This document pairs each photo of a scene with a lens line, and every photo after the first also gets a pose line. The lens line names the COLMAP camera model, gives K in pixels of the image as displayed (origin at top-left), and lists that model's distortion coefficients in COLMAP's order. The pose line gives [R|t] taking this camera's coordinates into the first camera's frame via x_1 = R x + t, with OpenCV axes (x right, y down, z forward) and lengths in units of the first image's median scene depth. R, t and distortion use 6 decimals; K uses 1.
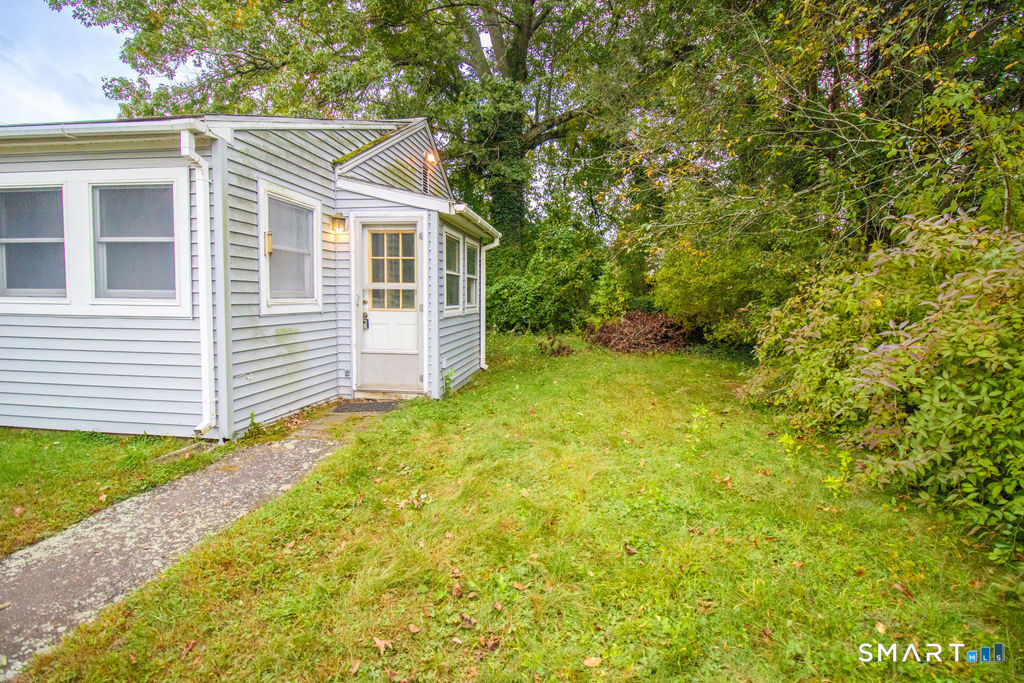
lens RADIAL K [[499.3, 0, 514.6], [0, 499.3, 327.8], [0, 0, 1]] dist [0.000554, -0.015808]
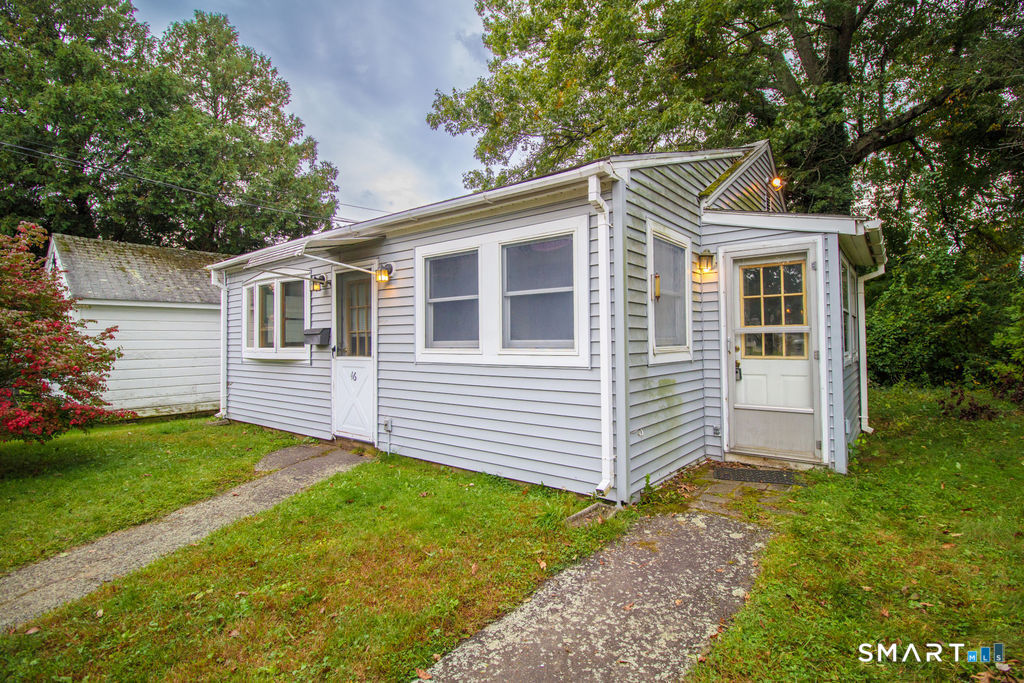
lens RADIAL K [[499.3, 0, 514.6], [0, 499.3, 327.8], [0, 0, 1]] dist [0.000554, -0.015808]
pose [[0.846011, -0.034695, -0.532036, -0.210022], [-0.013859, 0.996112, -0.086997, -0.009326], [0.532985, 0.080974, 0.842241, 0.086880]]
